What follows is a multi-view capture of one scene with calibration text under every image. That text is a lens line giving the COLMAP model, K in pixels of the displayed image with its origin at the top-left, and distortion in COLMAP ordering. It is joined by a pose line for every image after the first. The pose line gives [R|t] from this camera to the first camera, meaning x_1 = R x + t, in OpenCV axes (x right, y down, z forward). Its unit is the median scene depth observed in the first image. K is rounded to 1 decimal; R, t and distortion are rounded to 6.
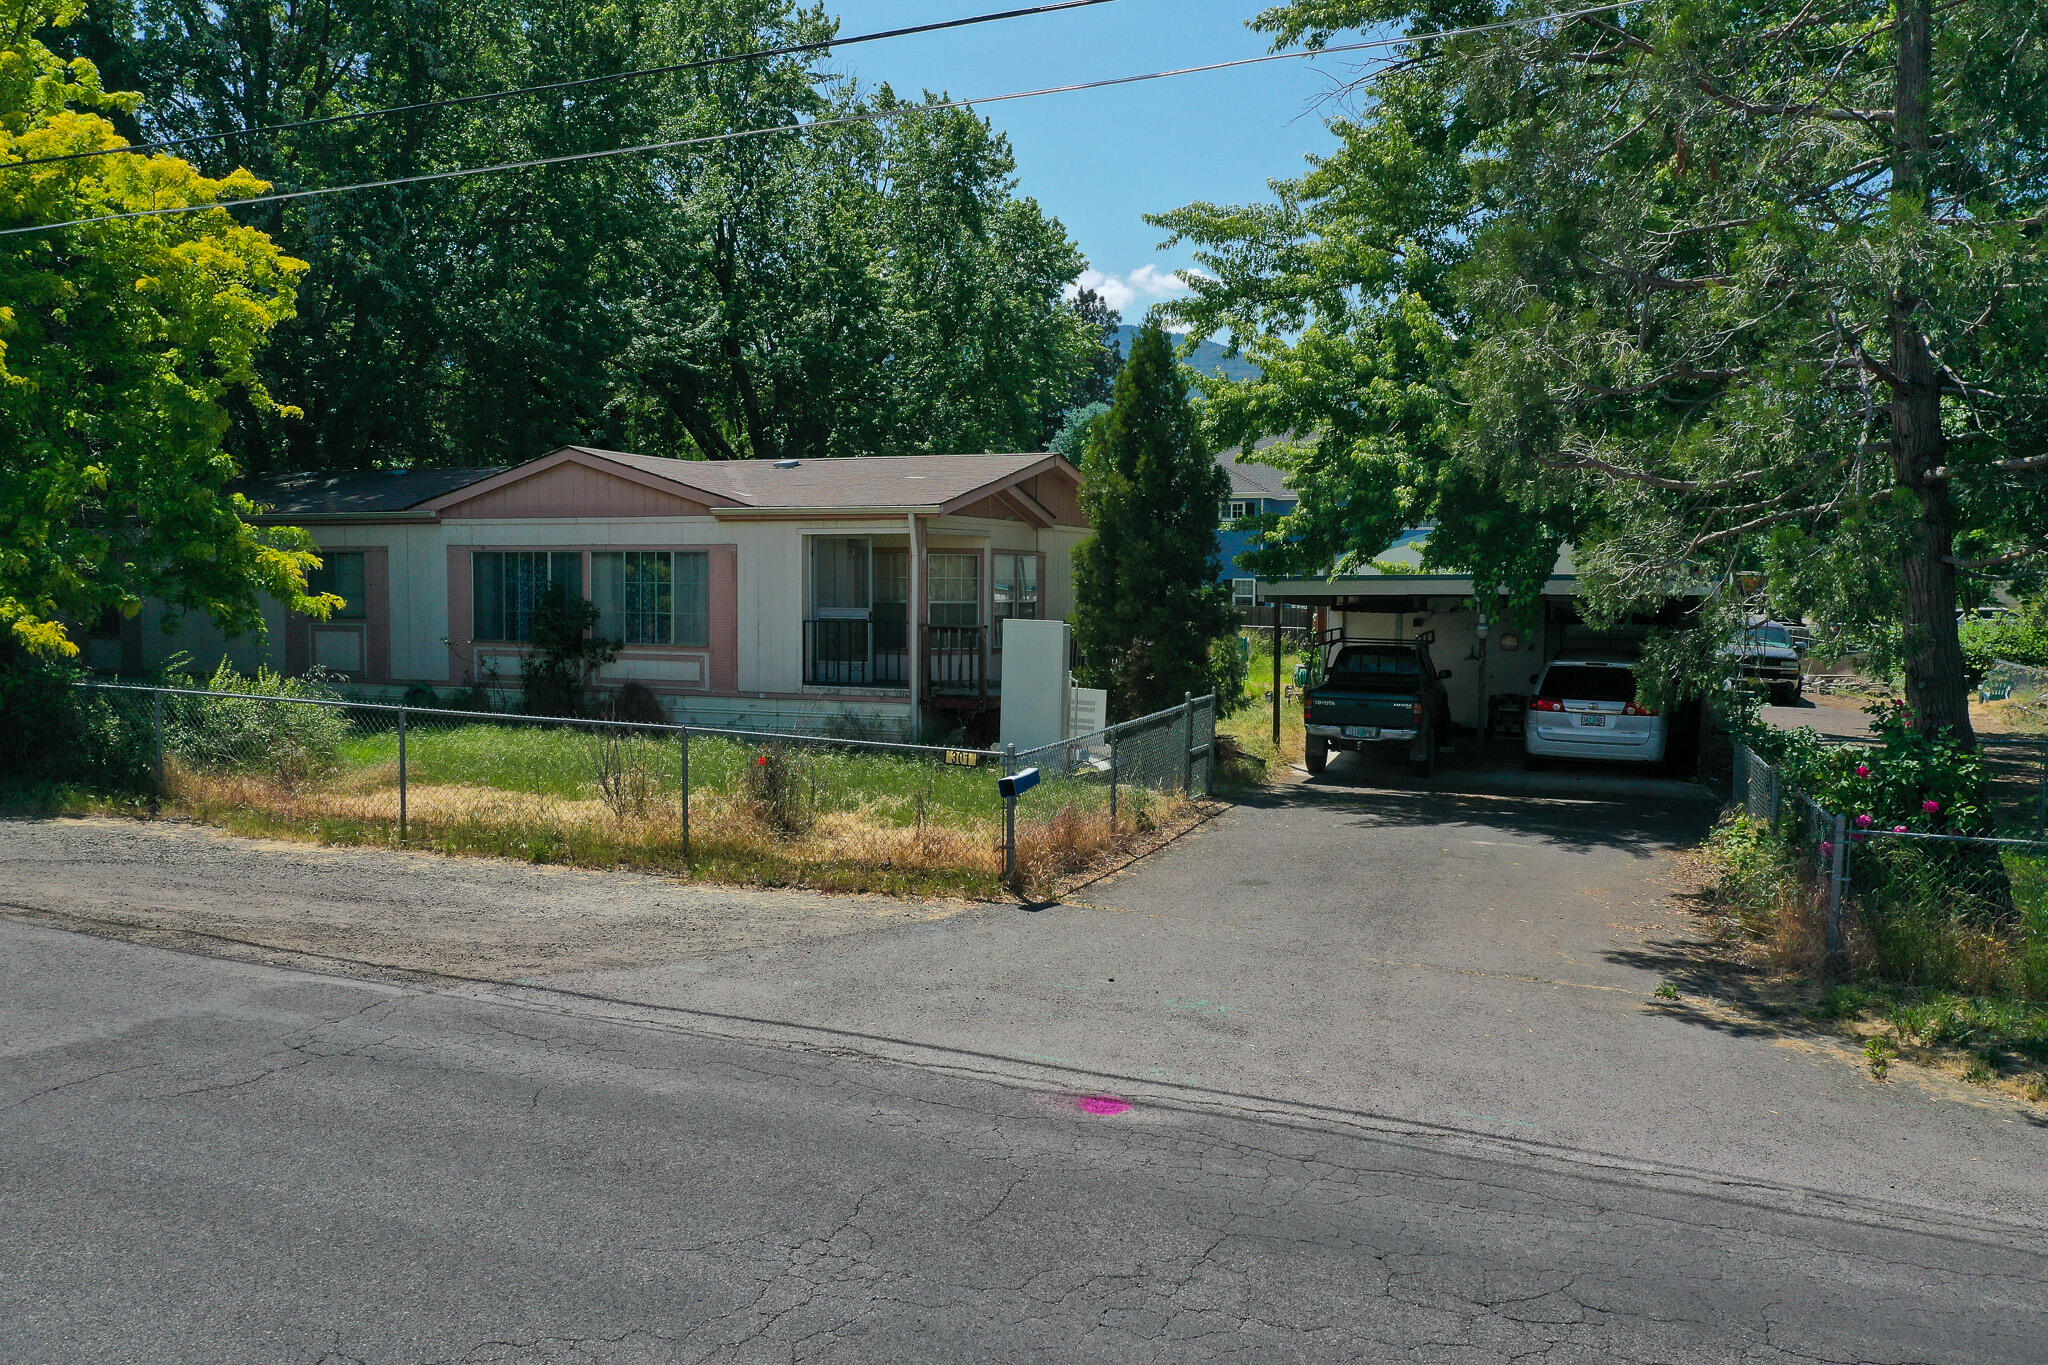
lens RADIAL K [[1598.5, 0, 1024.3], [0, 1598.5, 623.5], [0, 0, 1]] dist [-0.005795, -0.000370]
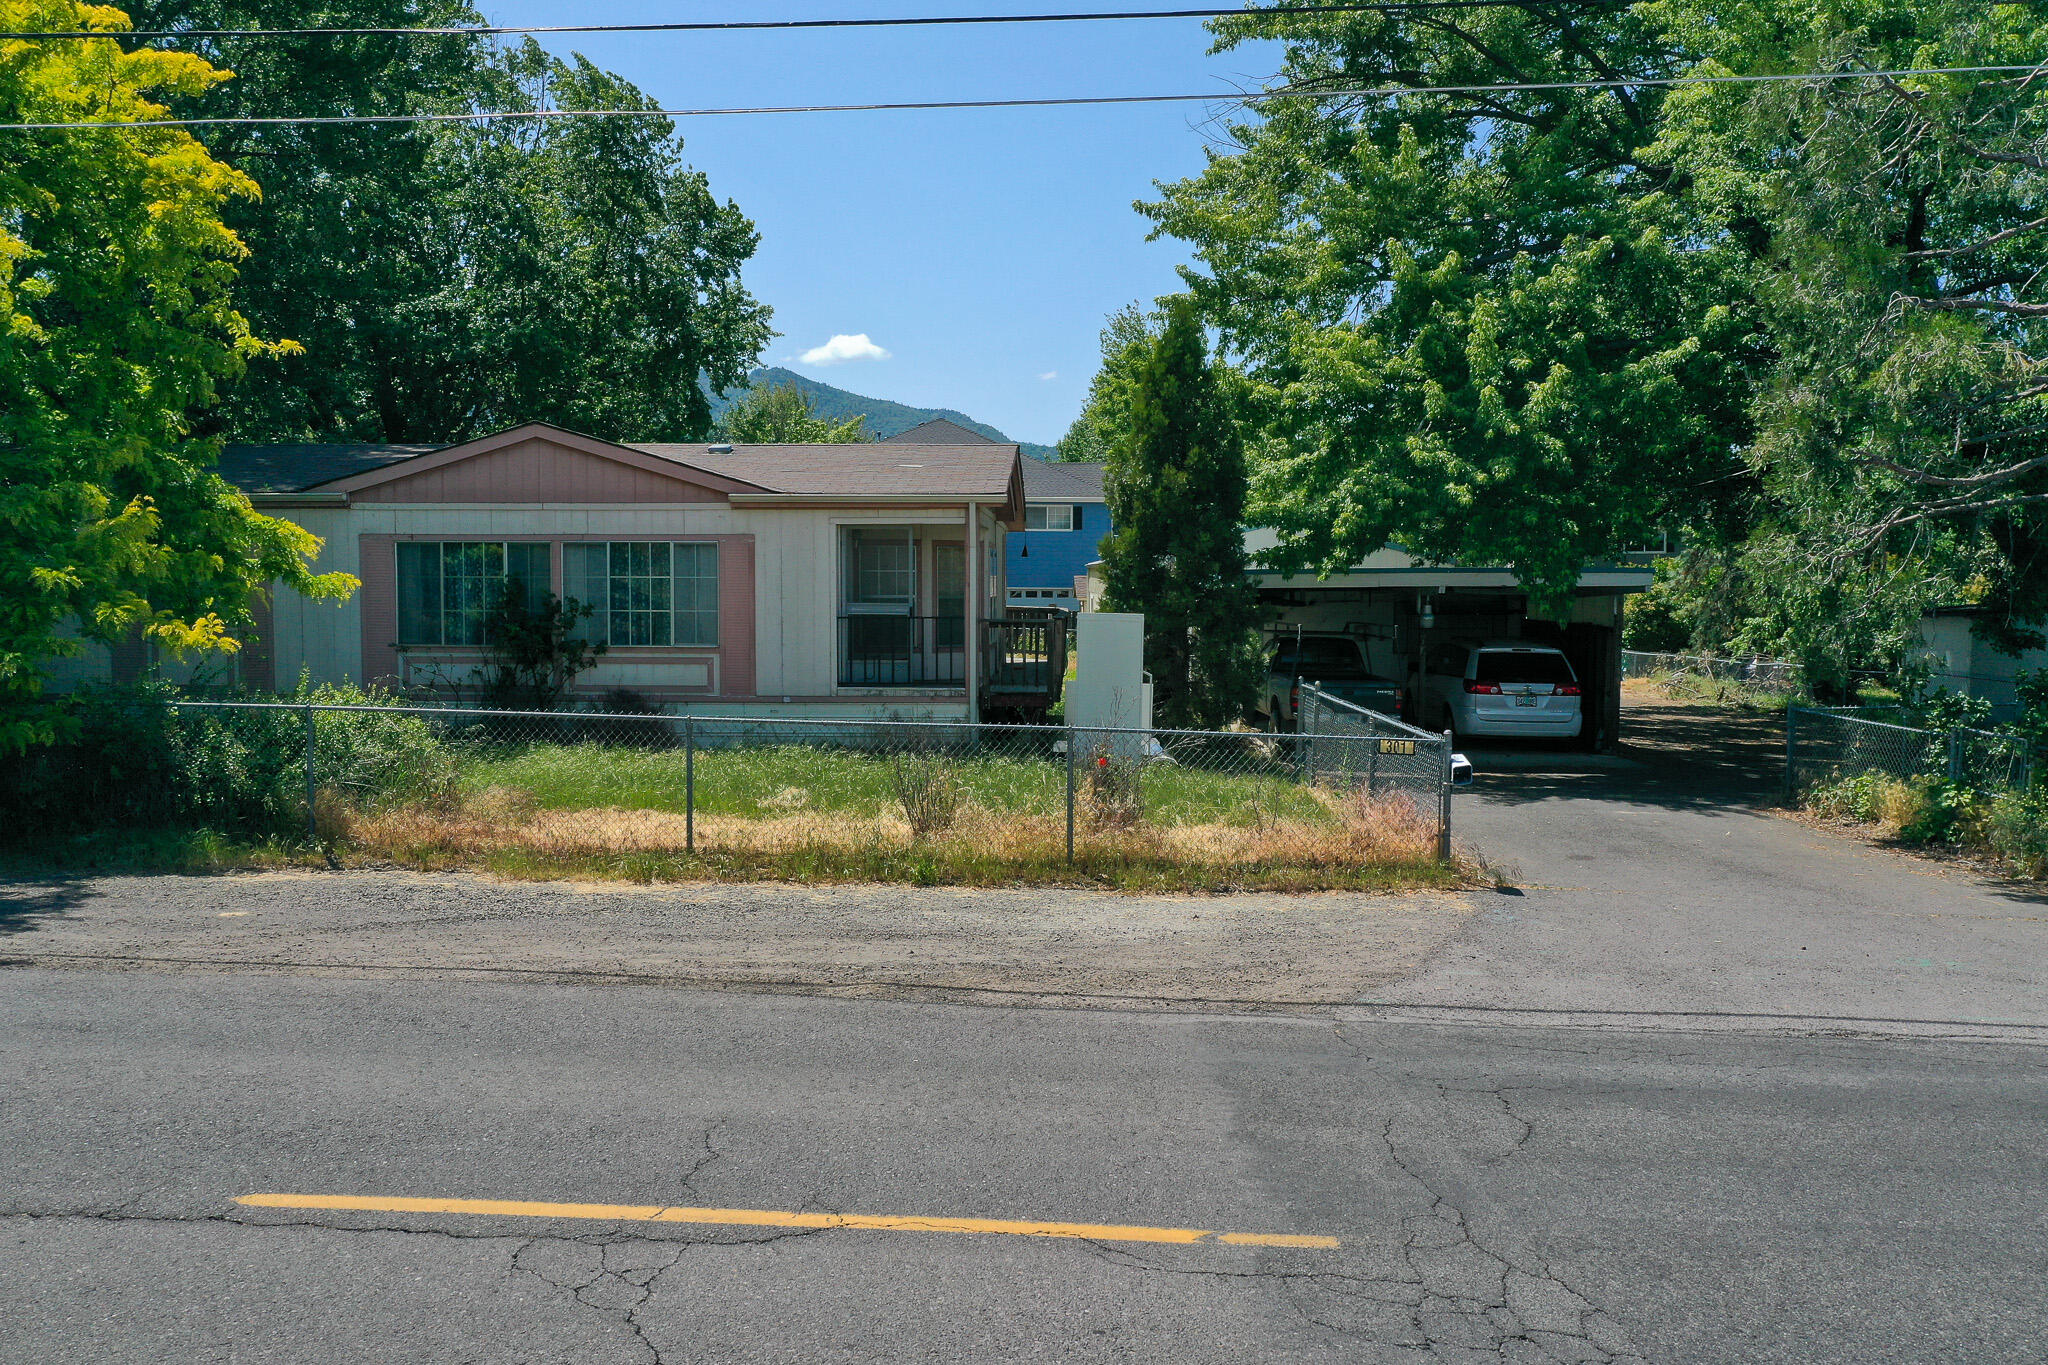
lens RADIAL K [[1592.8, 0, 1024.0], [0, 1592.8, 682.5], [0, 0, 1]] dist [-0.005263, -0.001446]
pose [[0.940831, -0.024505, 0.337989, -0.349859], [0.012270, 0.999191, 0.038288, 0.001771], [-0.338654, -0.031875, 0.940371, 0.092715]]
